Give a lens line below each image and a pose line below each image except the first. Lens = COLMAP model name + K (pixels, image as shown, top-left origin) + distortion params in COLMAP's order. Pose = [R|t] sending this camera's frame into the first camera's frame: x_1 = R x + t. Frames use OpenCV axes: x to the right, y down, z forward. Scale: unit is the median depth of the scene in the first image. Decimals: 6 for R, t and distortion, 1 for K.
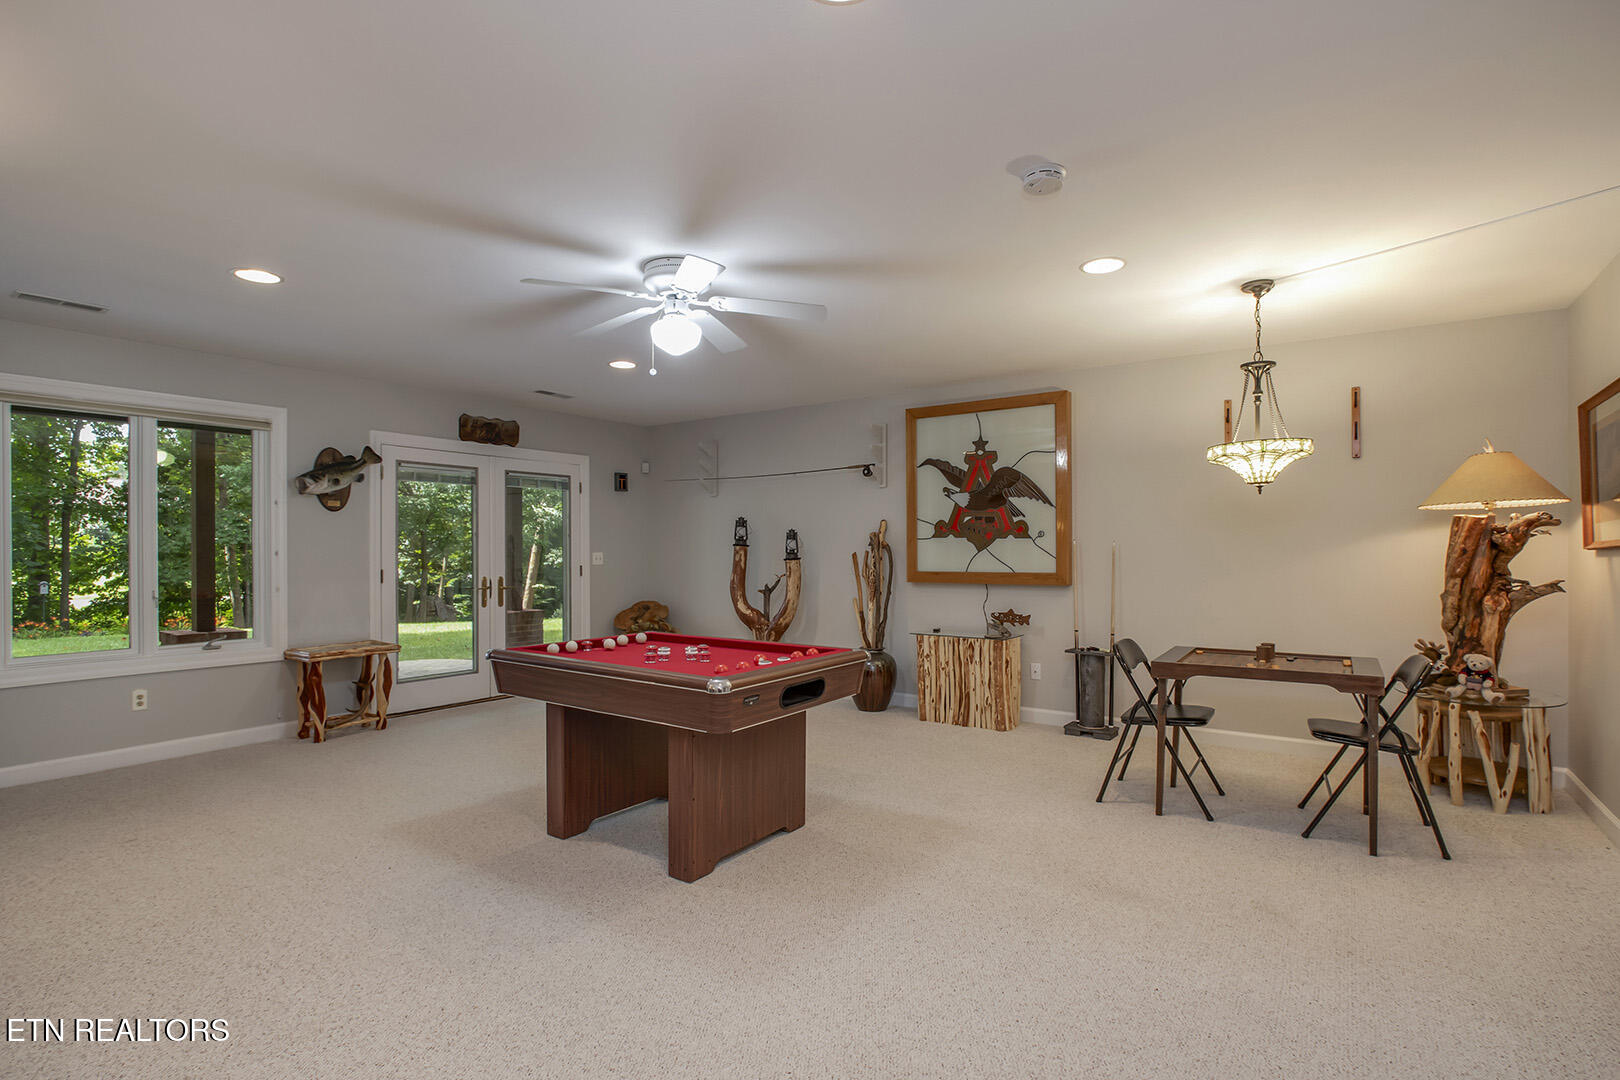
lens RADIAL K [[749.3, 0, 806.8], [0, 749.3, 560.1], [0, 0, 1]] dist [0.035045, 0.000007]
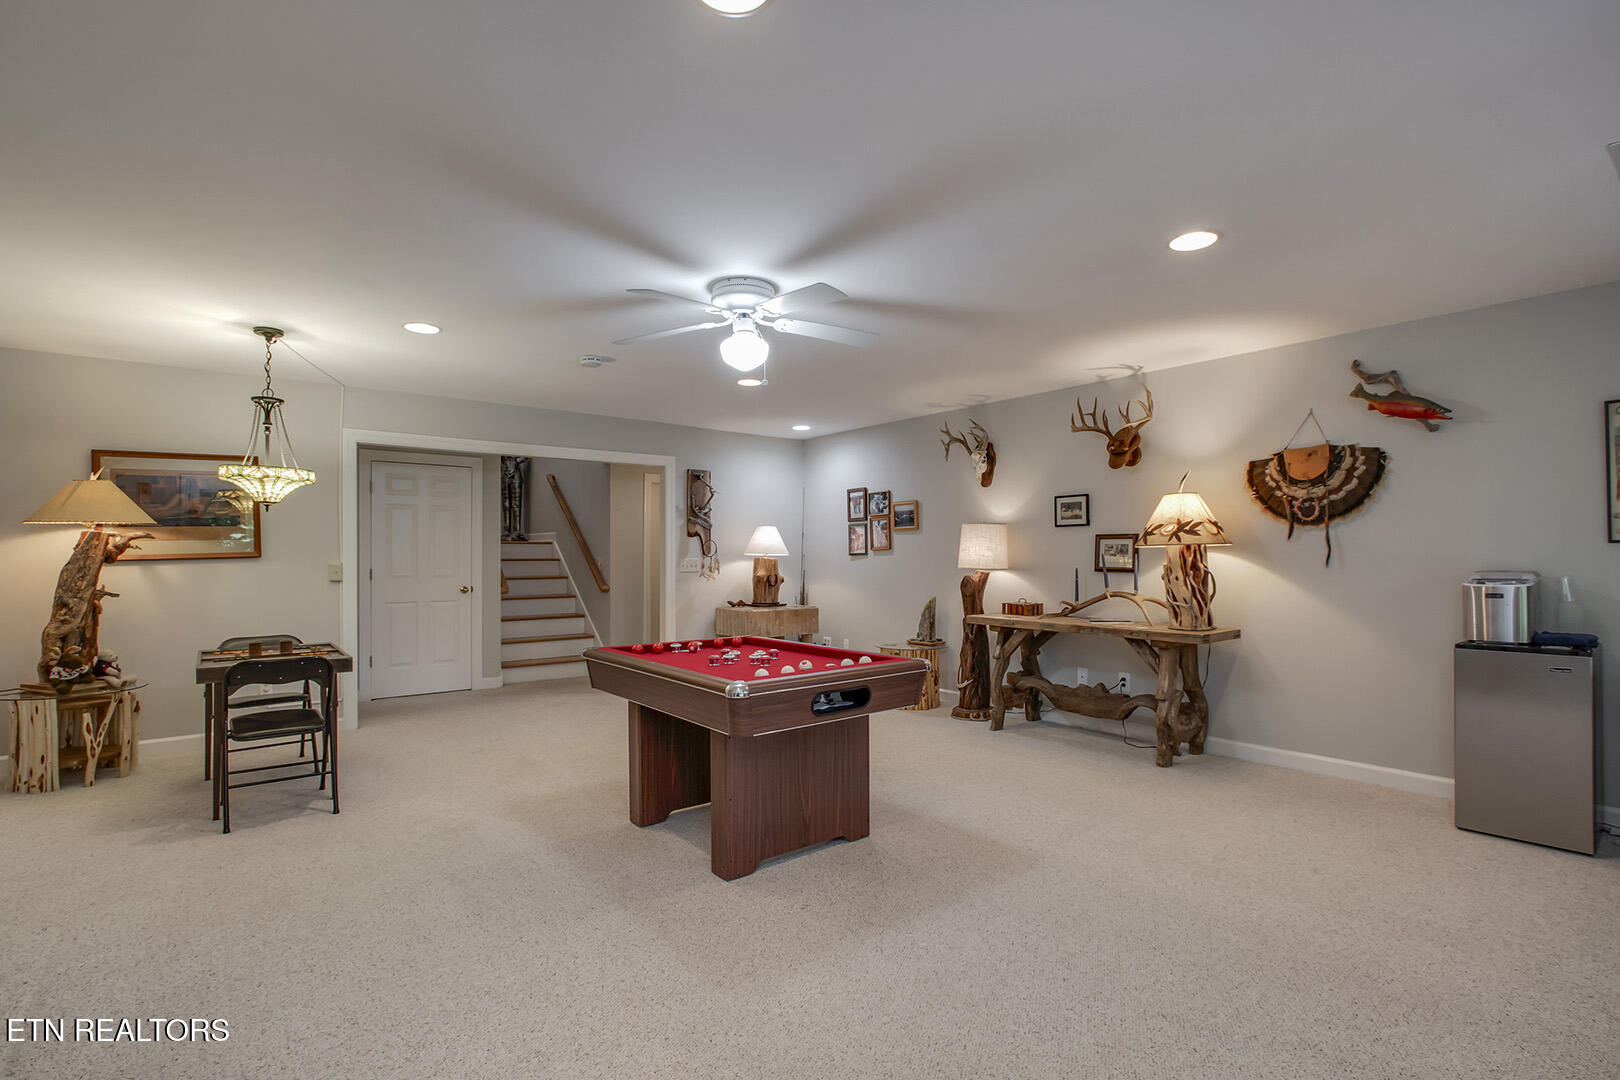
lens RADIAL K [[765.2, 0, 812.5], [0, 765.2, 549.5], [0, 0, 1]] dist [-0.014856, 0.000071]
pose [[0.970865, -0.010679, -0.239391, 2.111747], [0.005871, 0.999767, -0.020788, -0.003346], [0.239557, 0.018777, 0.970701, 0.115210]]
